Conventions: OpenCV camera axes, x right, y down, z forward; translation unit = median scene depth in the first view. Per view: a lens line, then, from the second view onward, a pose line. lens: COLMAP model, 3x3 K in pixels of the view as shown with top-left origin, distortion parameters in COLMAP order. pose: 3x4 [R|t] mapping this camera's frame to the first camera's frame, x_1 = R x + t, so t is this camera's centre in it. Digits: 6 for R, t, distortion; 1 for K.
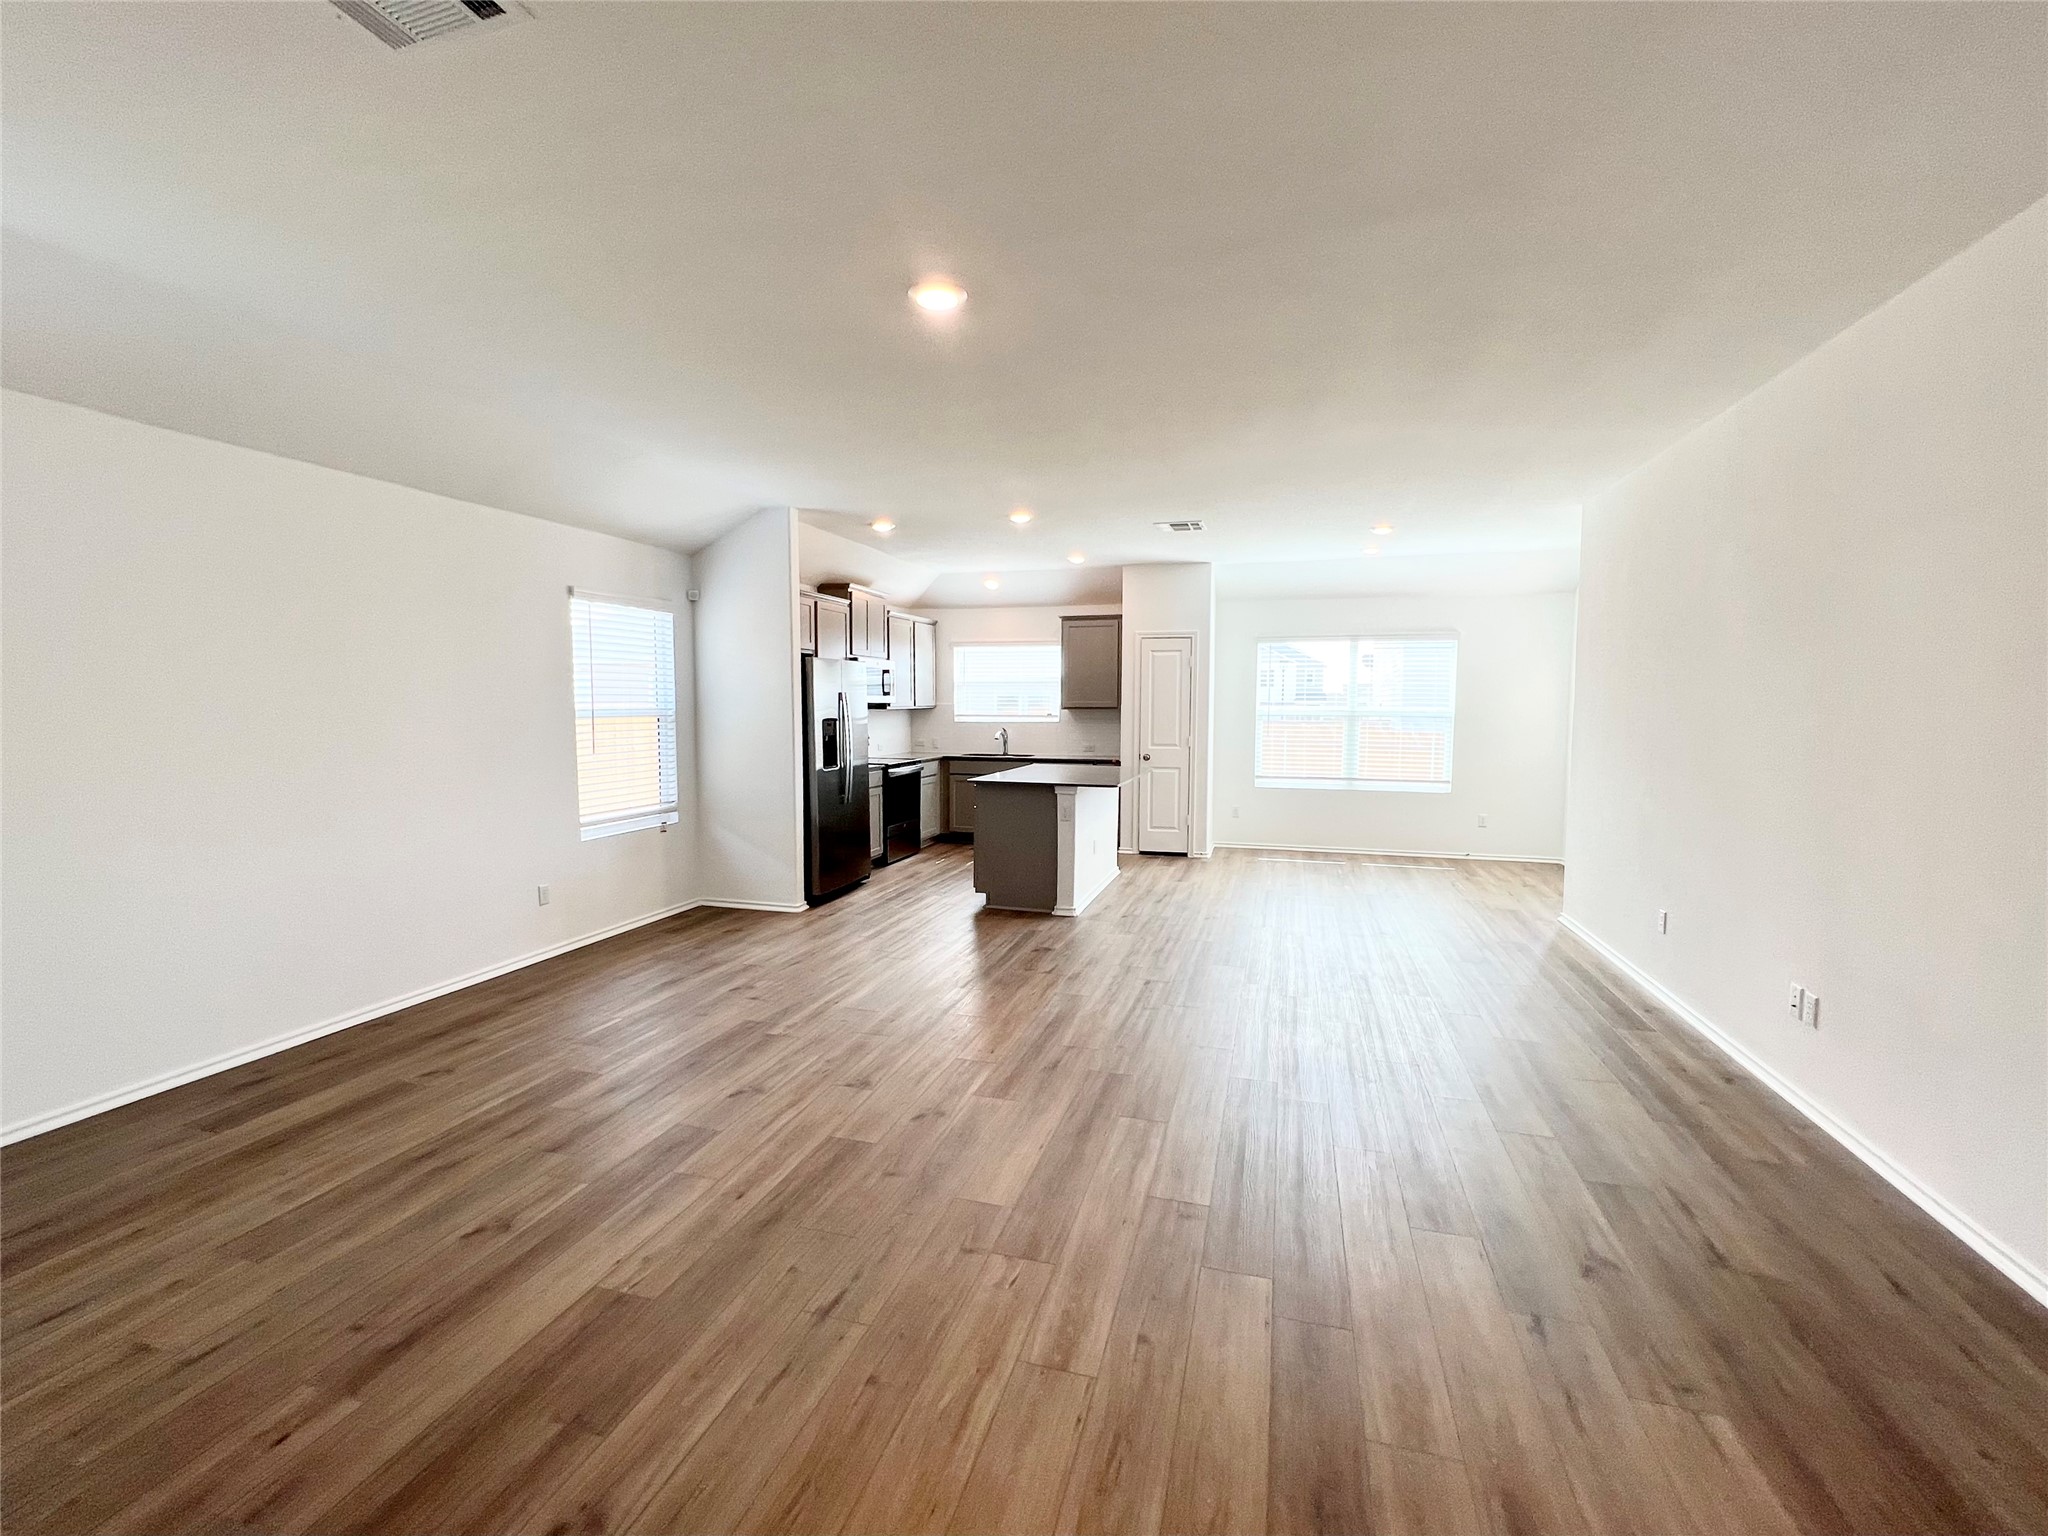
lens RADIAL K [[886.5, 0, 1018.1], [0, 886.5, 766.6], [0, 0, 1]] dist [-0.000778, -0.000025]
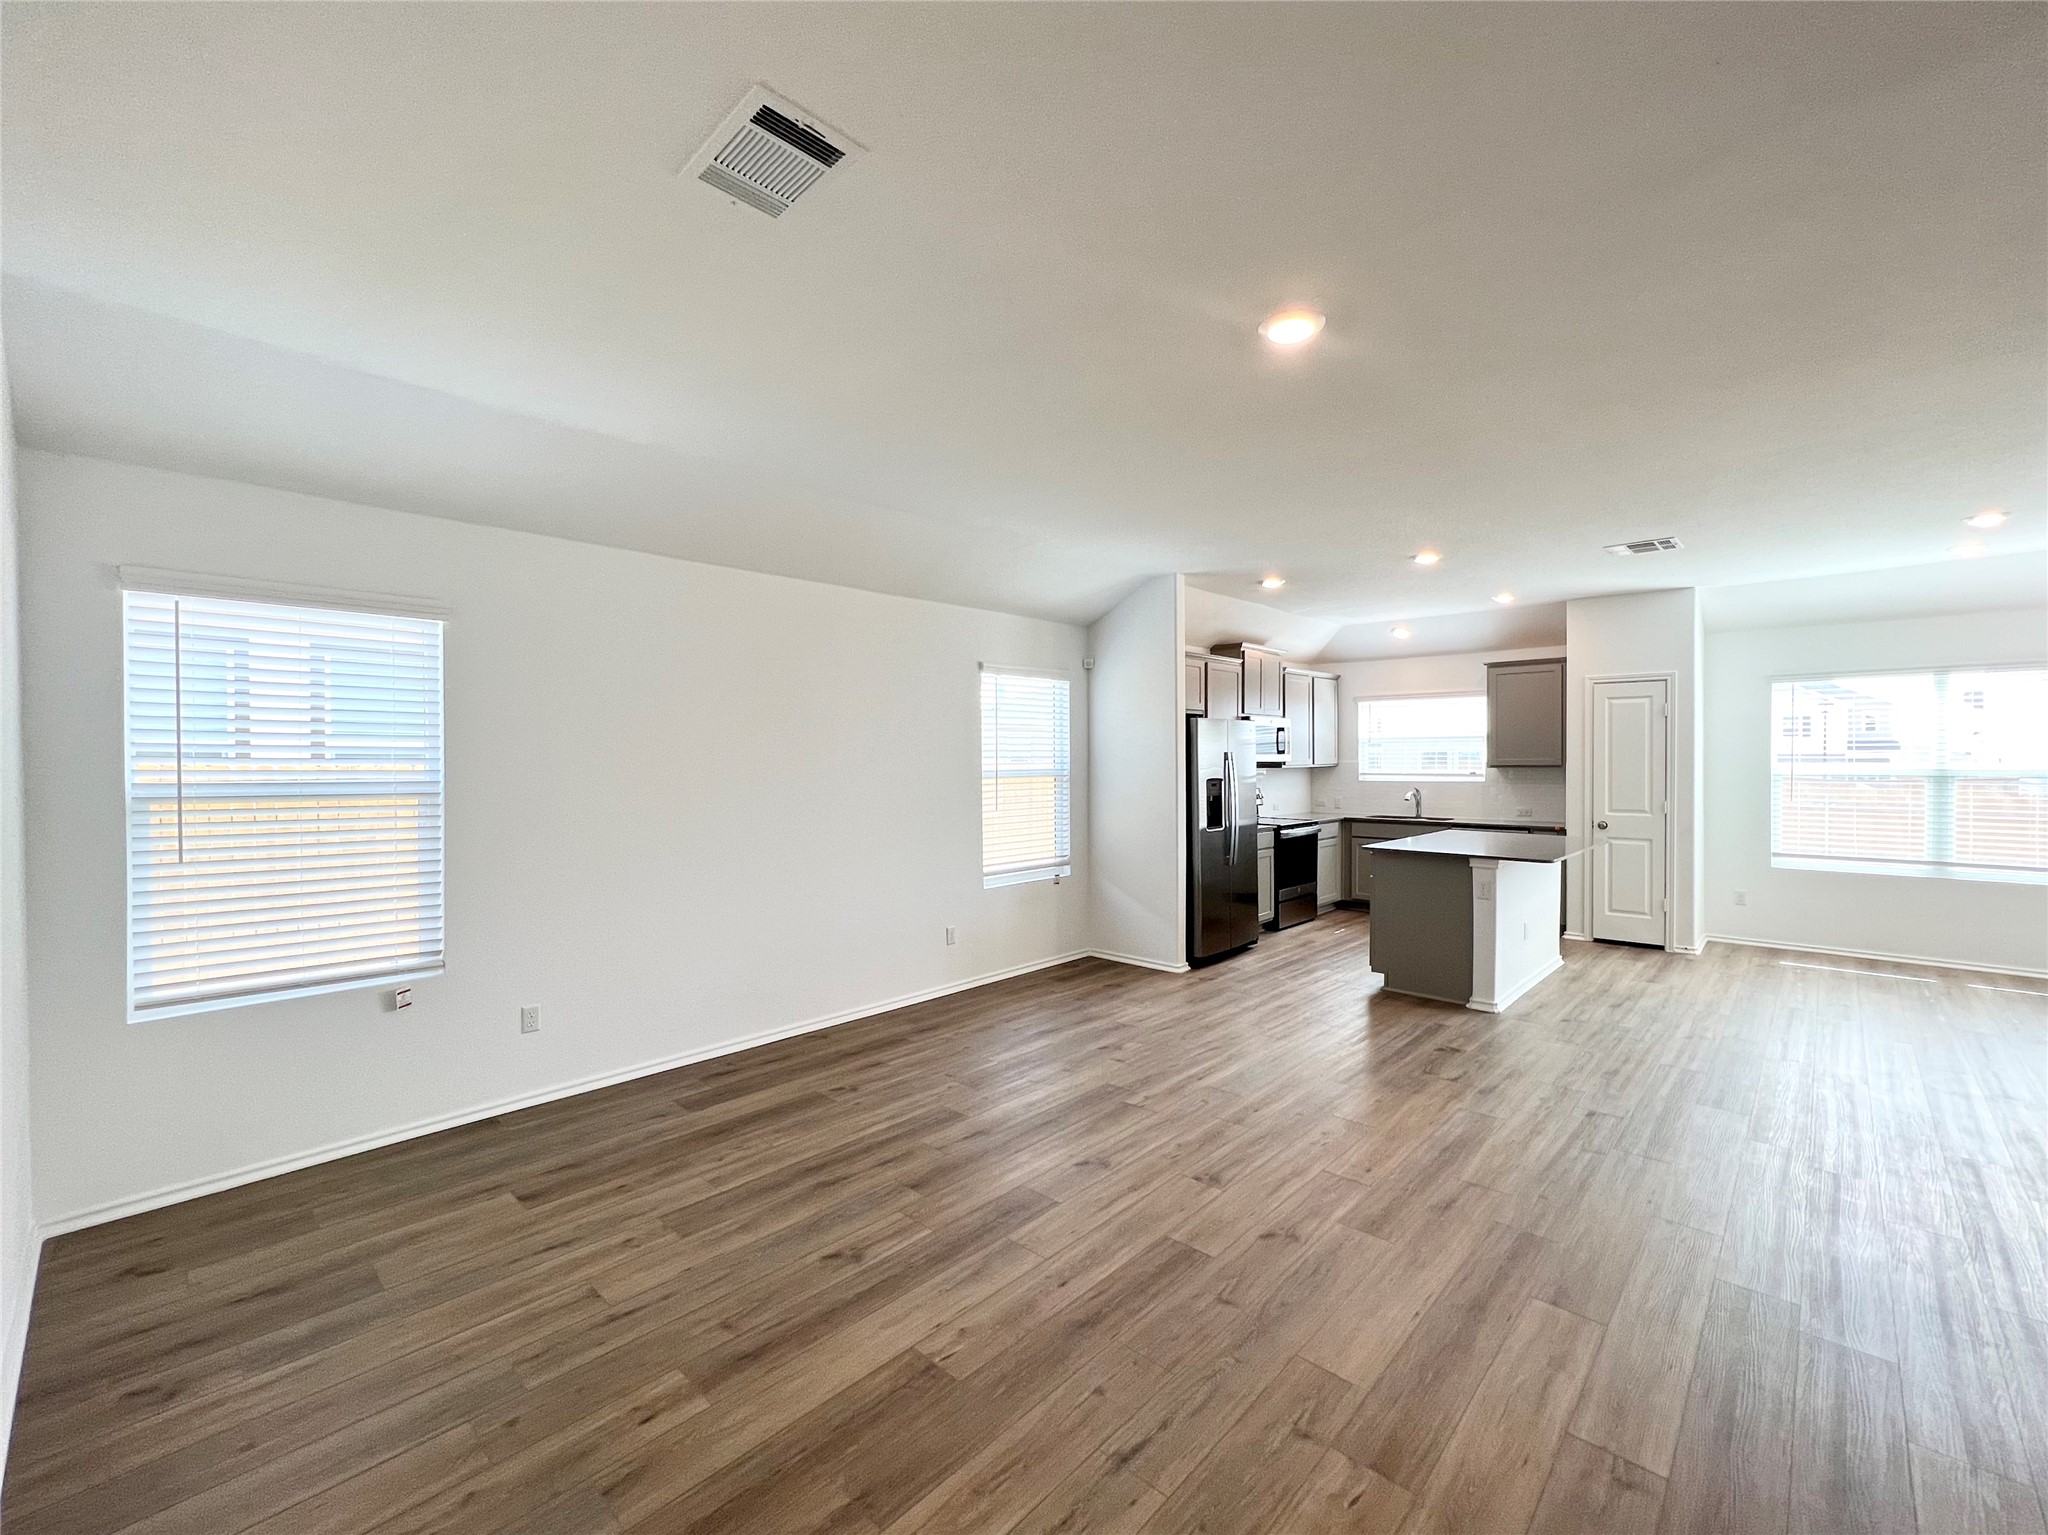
lens RADIAL K [[852.6, 0, 1022.9], [0, 852.6, 766.6], [0, 0, 1]] dist [-0.000651, 0.000466]
pose [[0.892974, -0.002097, -0.450103, 0.033578], [-0.026134, 0.998061, -0.056498, -0.010474], [0.449348, 0.062214, 0.891188, 0.066162]]
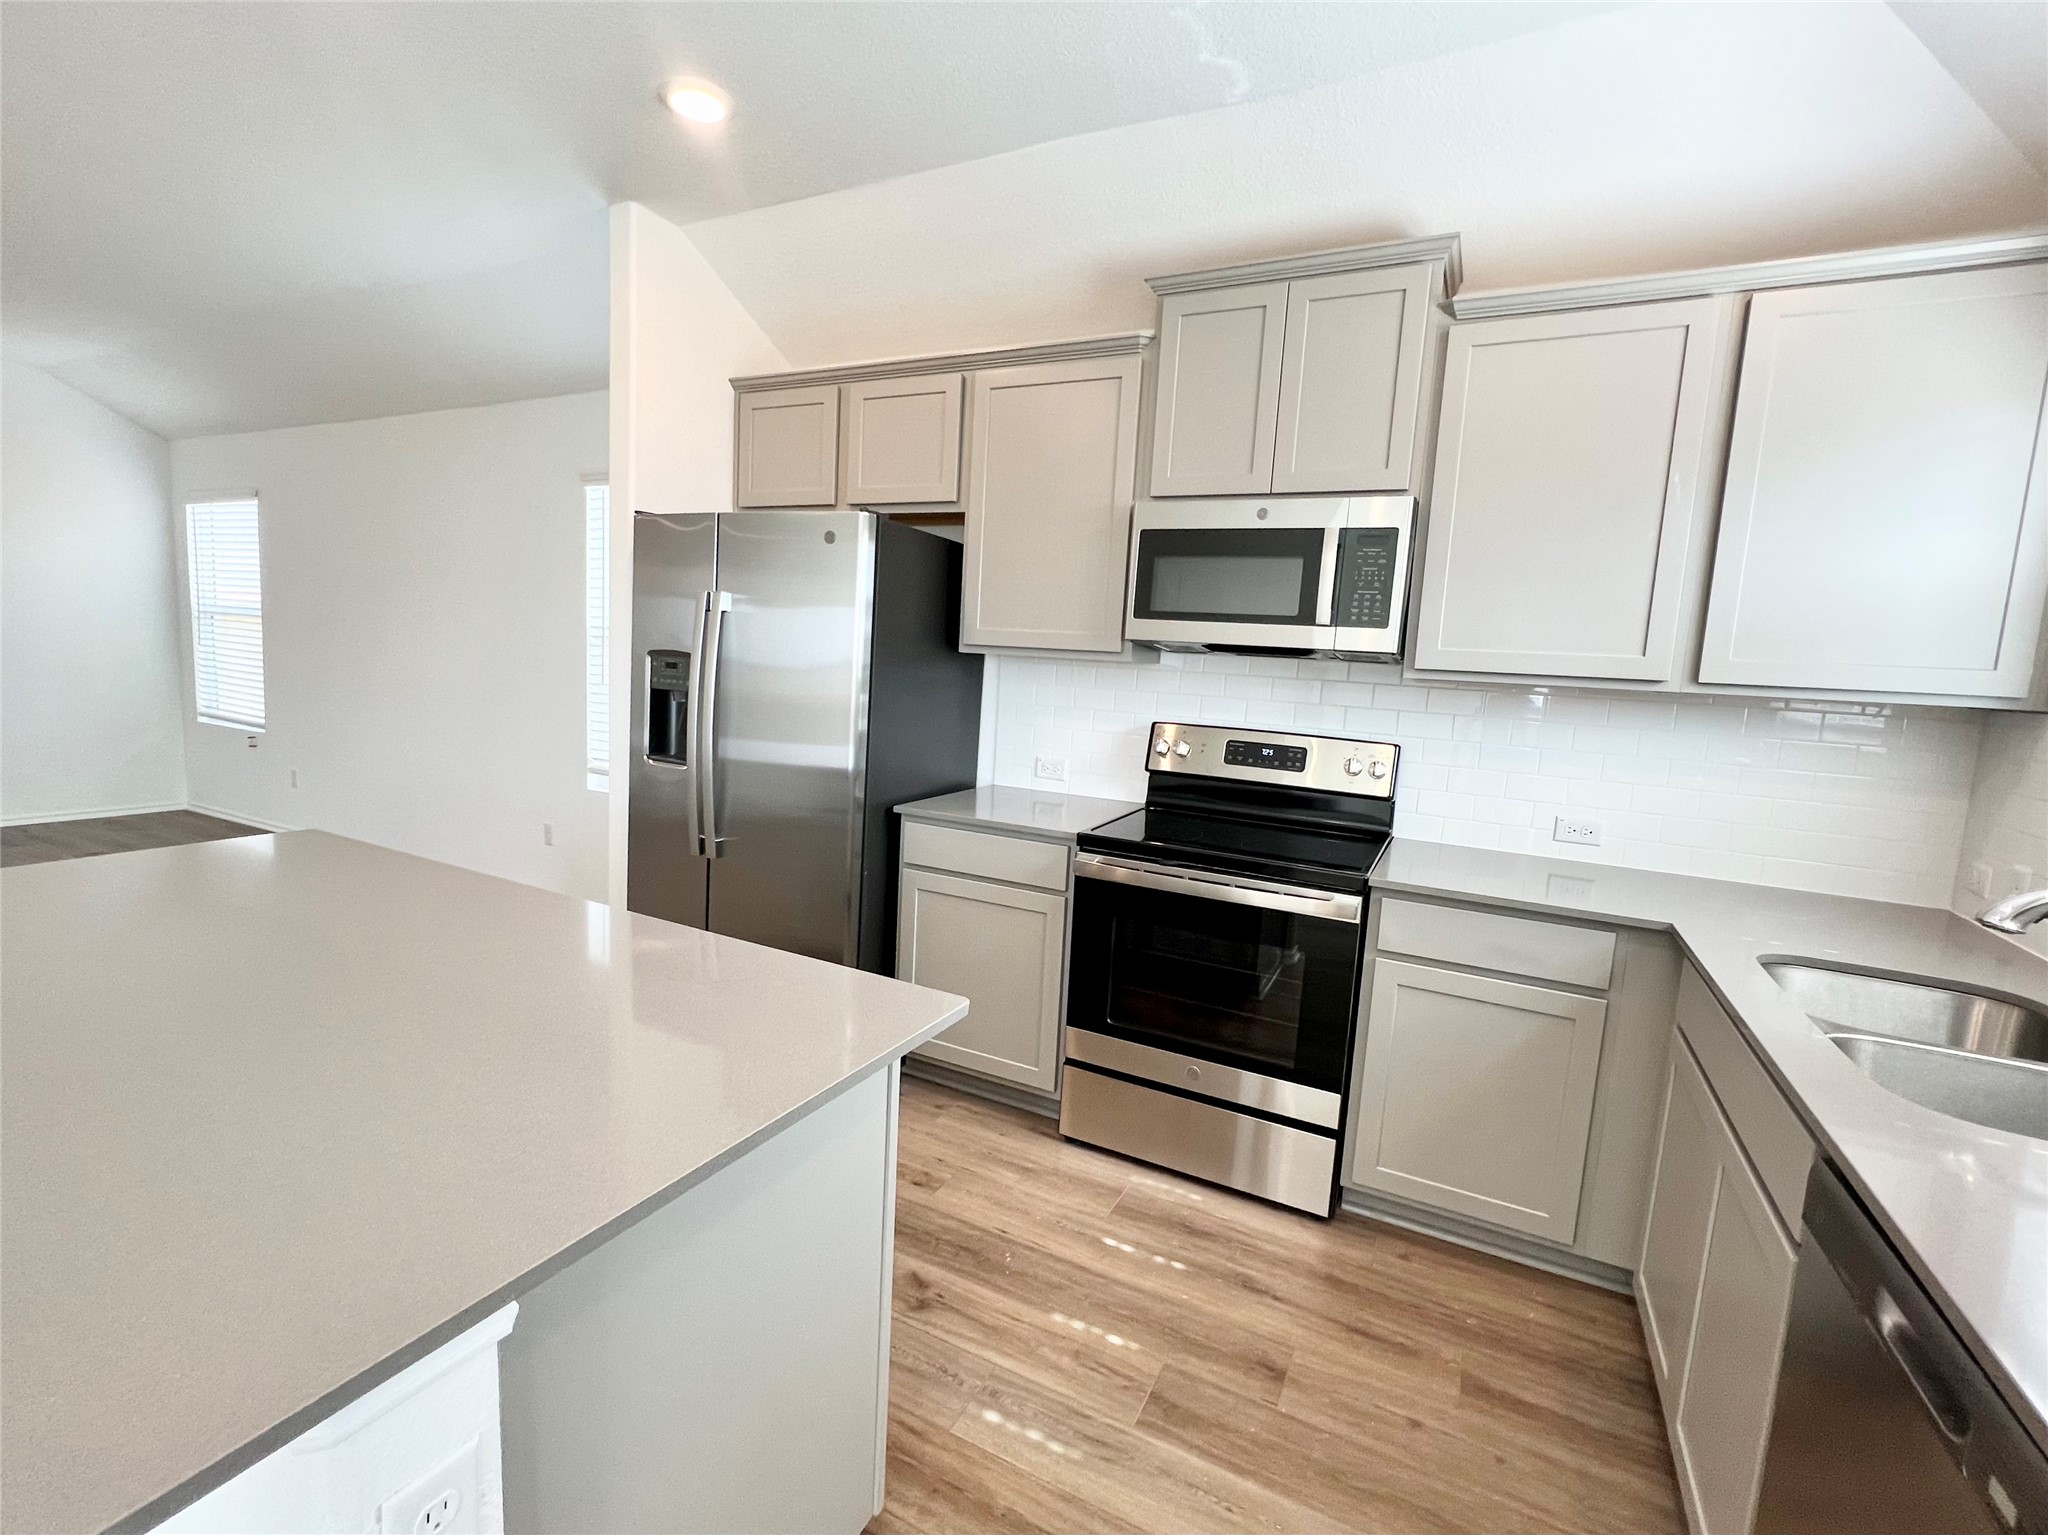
lens RADIAL K [[919.1, 0, 1024.0], [0, 919.1, 767.5], [0, 0, 1]] dist [-0.000558, -0.000233]
pose [[-0.181330, 0.106346, -0.977655, 0.272227], [-0.129504, 0.982896, 0.130936, -0.104691], [0.974858, 0.150353, -0.164457, 1.641923]]
